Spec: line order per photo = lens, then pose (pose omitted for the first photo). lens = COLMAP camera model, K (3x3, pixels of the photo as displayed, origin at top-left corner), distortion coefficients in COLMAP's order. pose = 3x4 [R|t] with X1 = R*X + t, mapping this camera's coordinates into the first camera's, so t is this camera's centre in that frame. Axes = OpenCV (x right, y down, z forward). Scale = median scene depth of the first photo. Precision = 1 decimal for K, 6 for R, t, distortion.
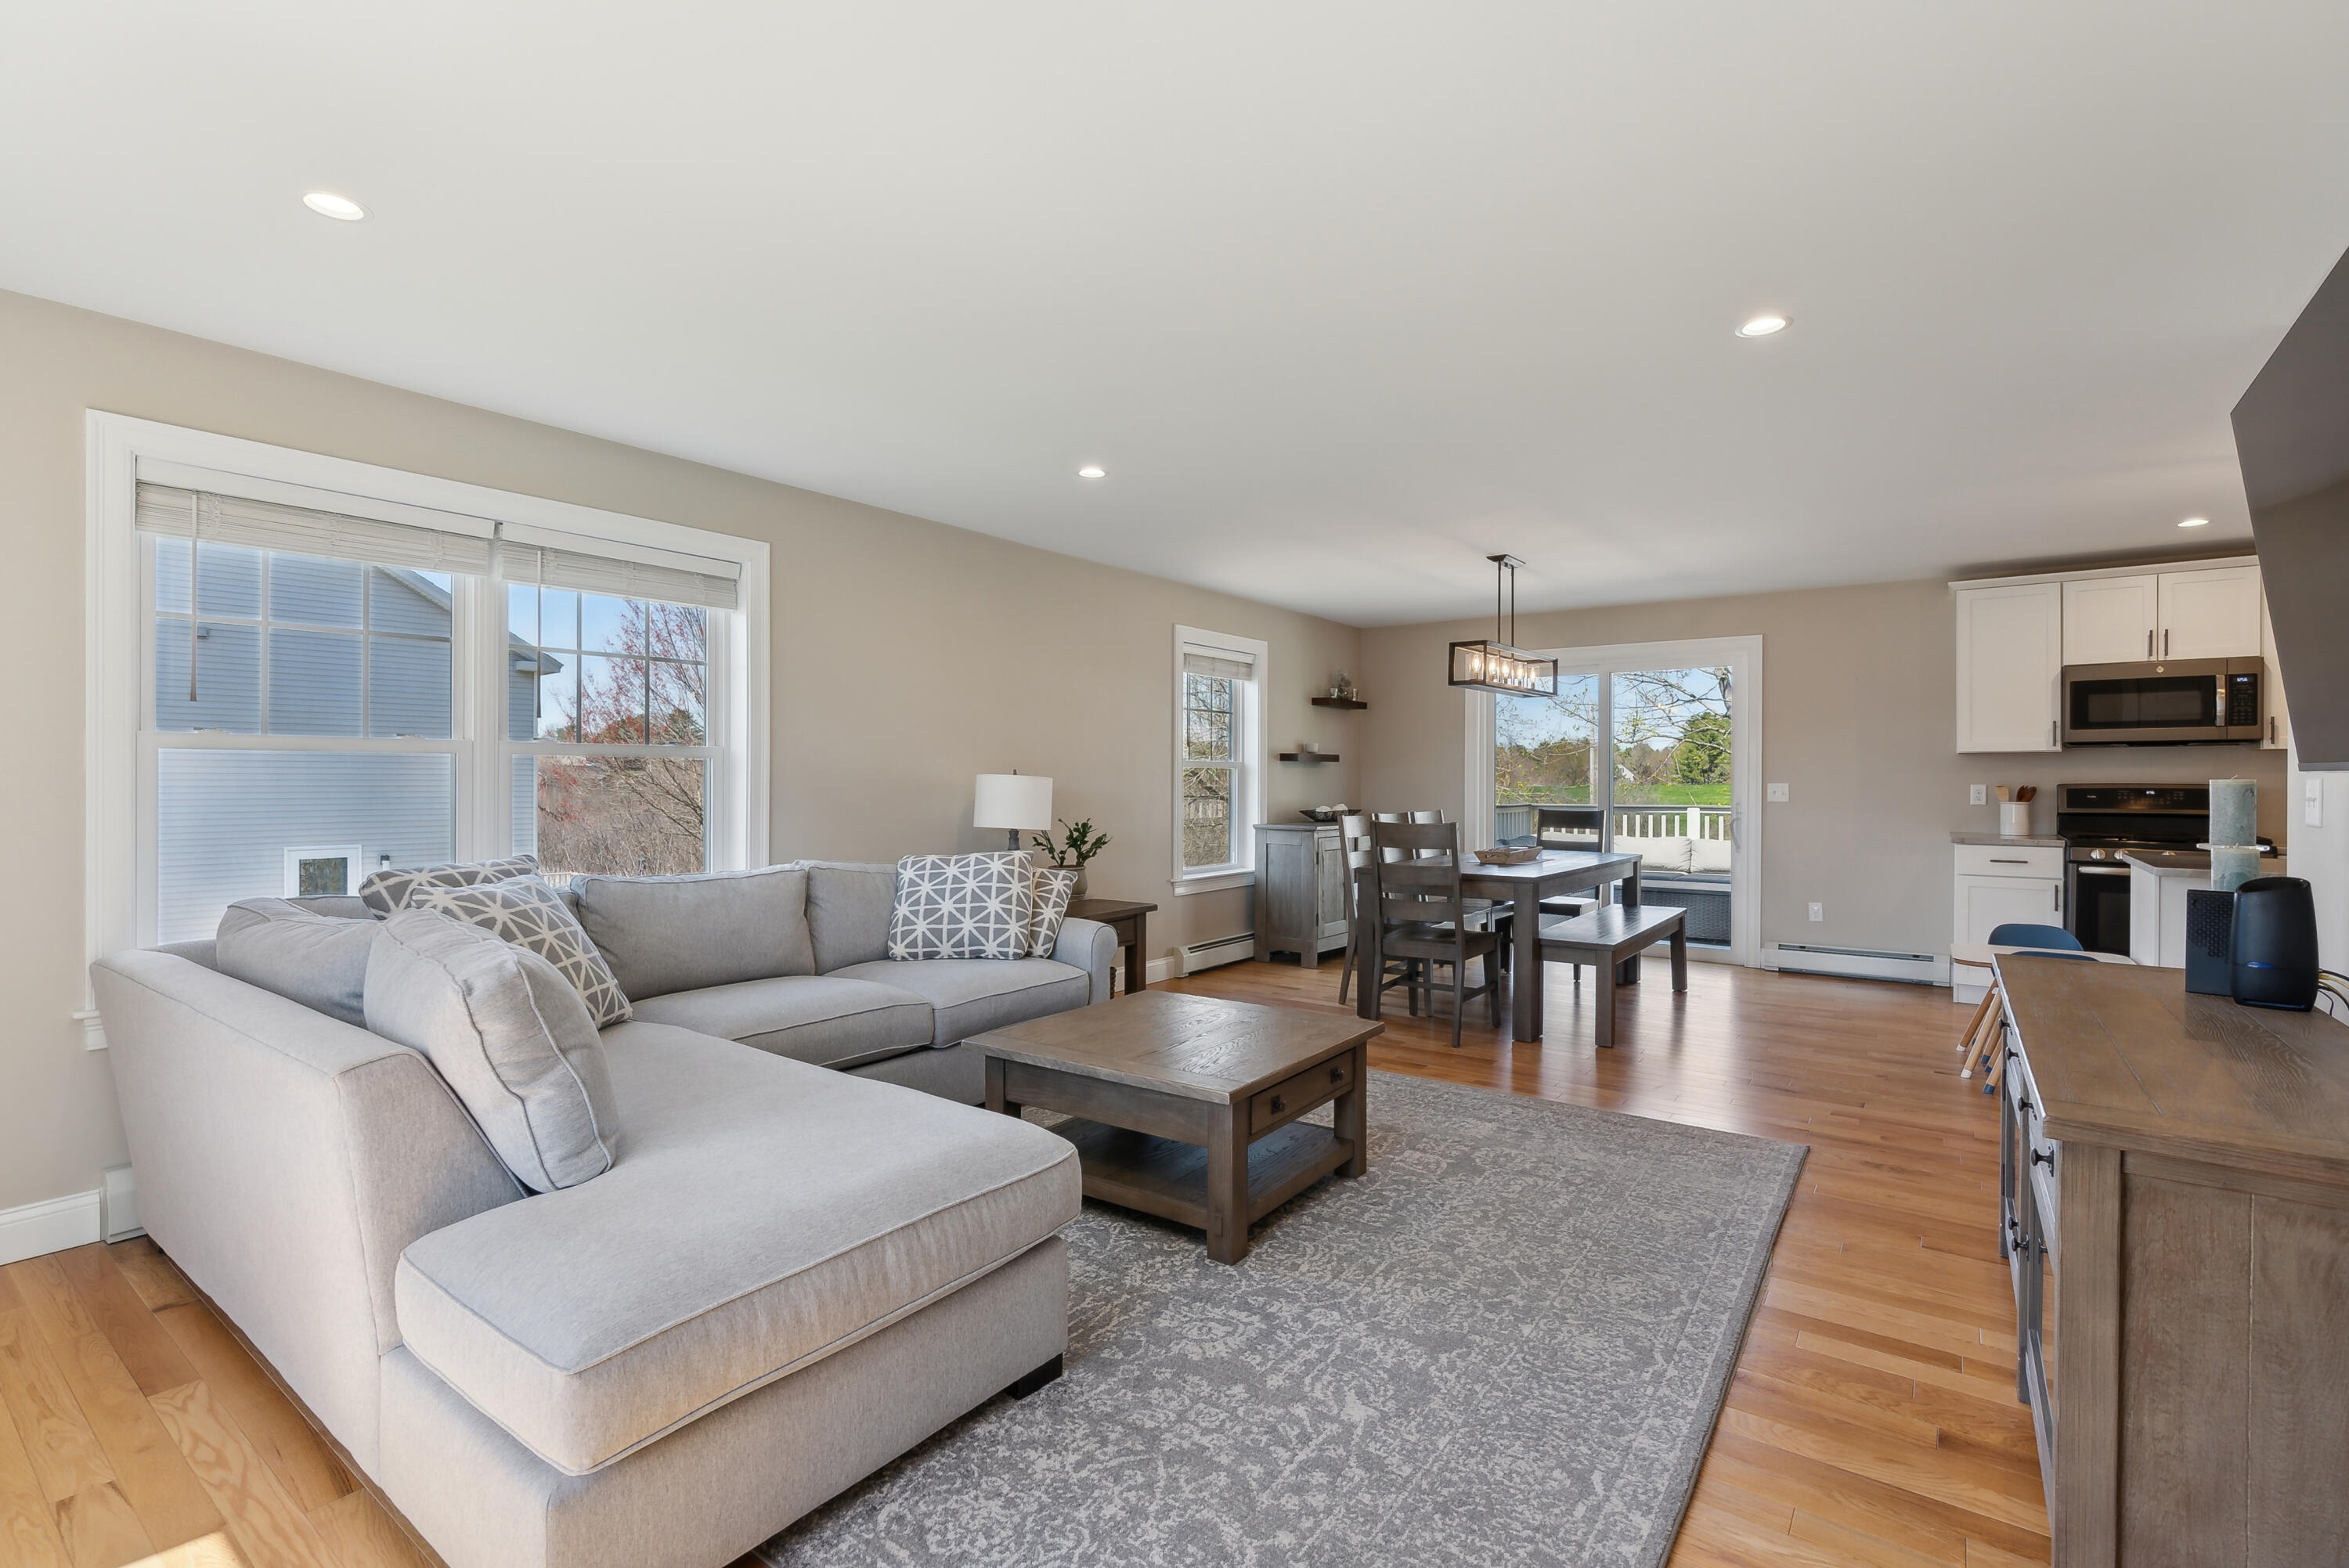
lens RADIAL K [[1062.4, 0, 1176.3], [0, 1062.4, 783.7], [0, 0, 1]] dist [-0.010224, 0.001719]
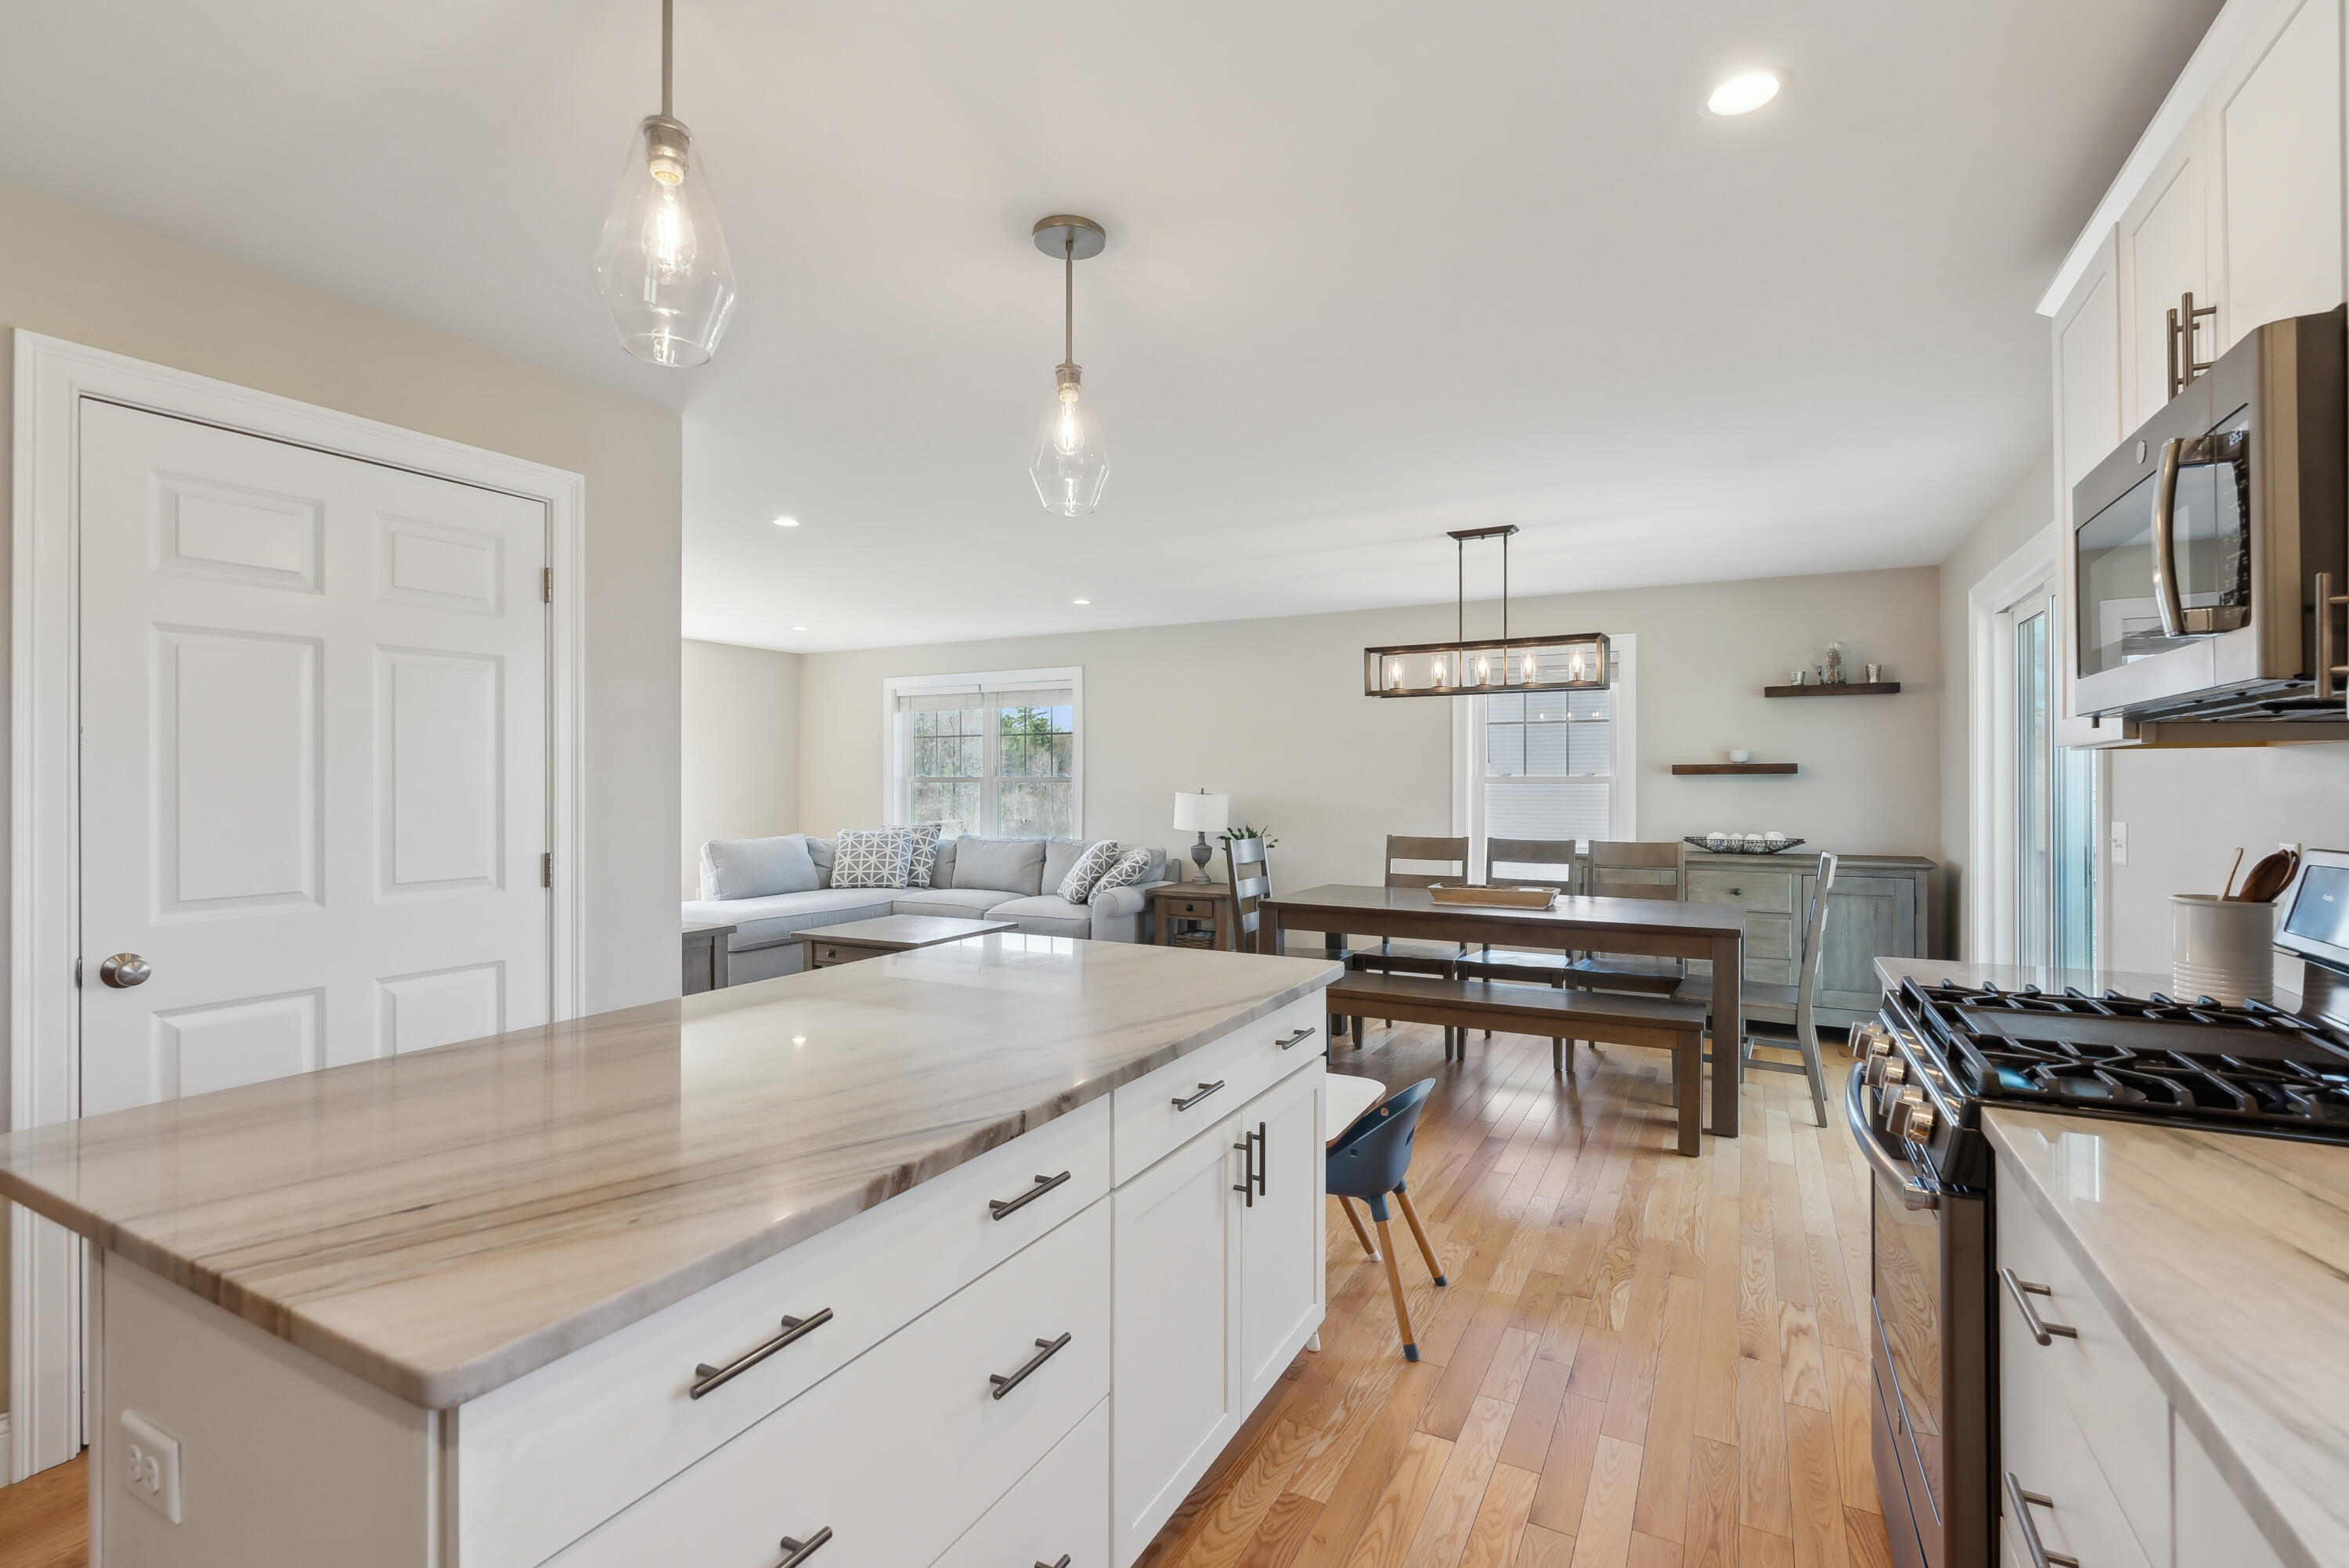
lens RADIAL K [[1062.4, 0, 1171.9], [0, 1062.4, 778.6], [0, 0, 1]] dist [-0.010224, 0.001719]
pose [[0.148121, -0.001912, -0.988967, 1.070167], [-0.005589, 0.999981, -0.002770, -0.017152], [0.988953, 0.005937, 0.148107, 0.637844]]
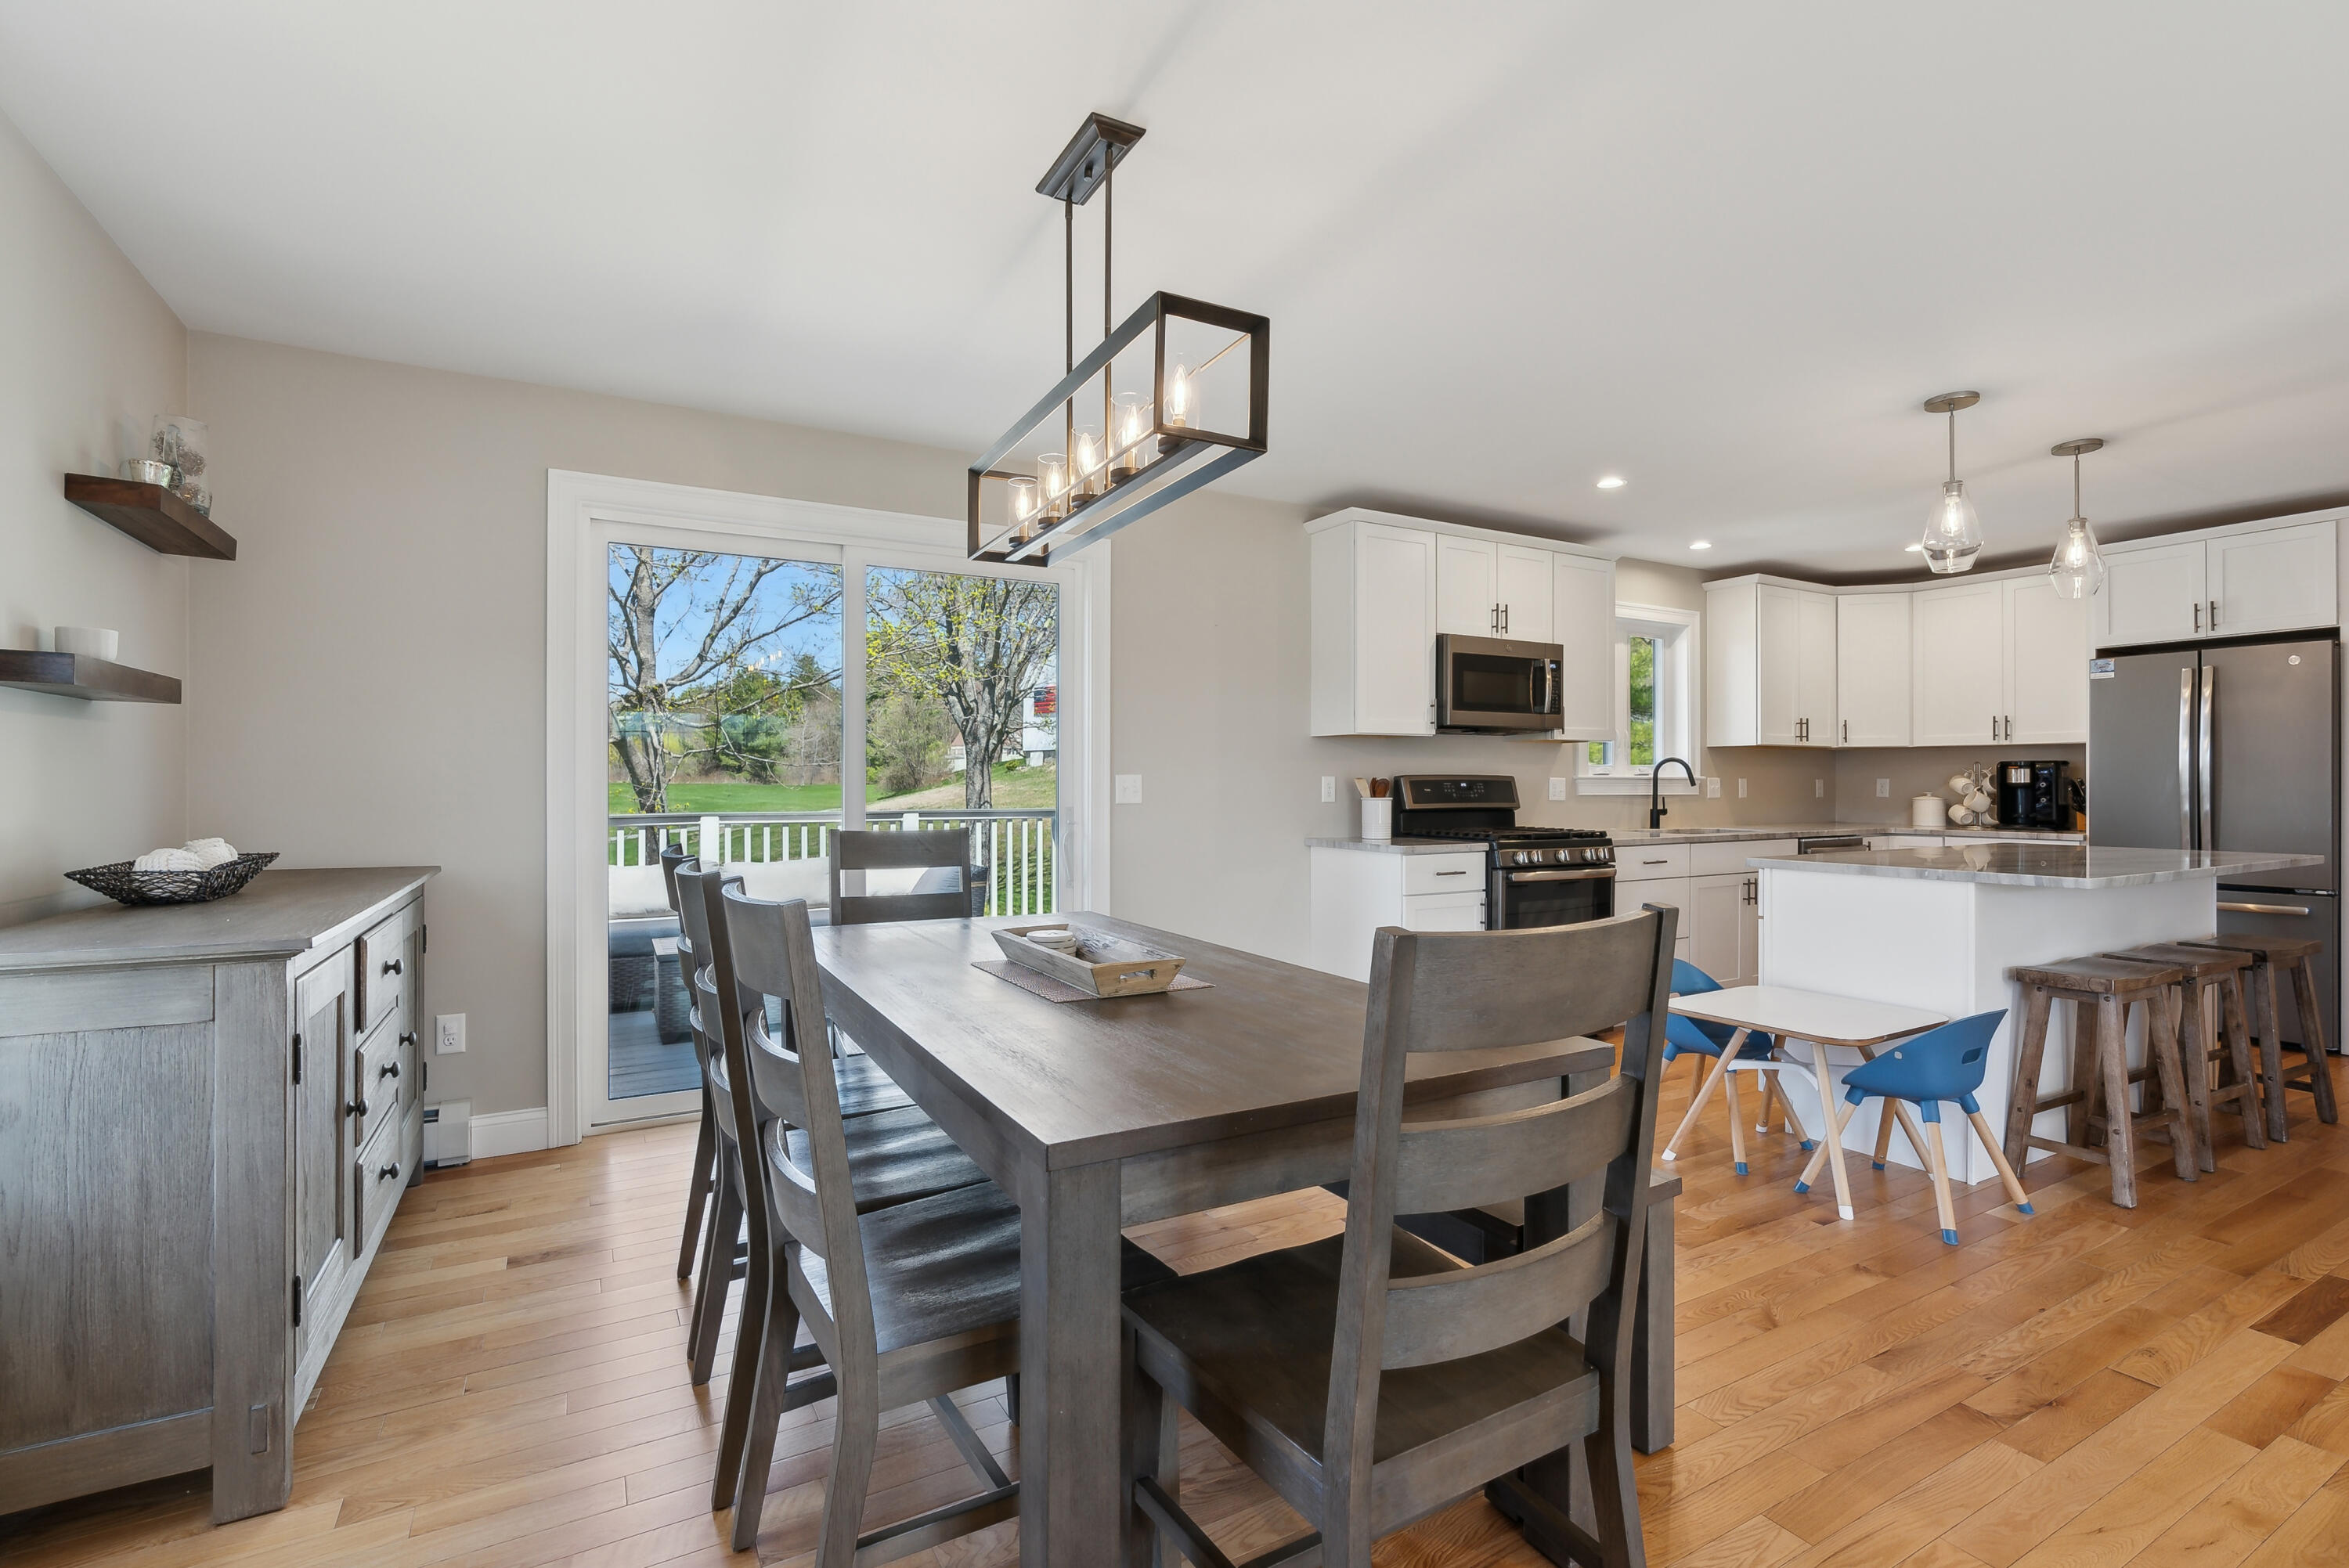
lens RADIAL K [[1062.4, 0, 1175.8], [0, 1062.4, 778.2], [0, 0, 1]] dist [-0.010224, 0.001719]
pose [[0.405249, 0.002647, 0.914202, -0.012875], [0.004571, 0.999977, -0.004921, 0.005896], [-0.914195, 0.006173, 0.405228, 0.817611]]
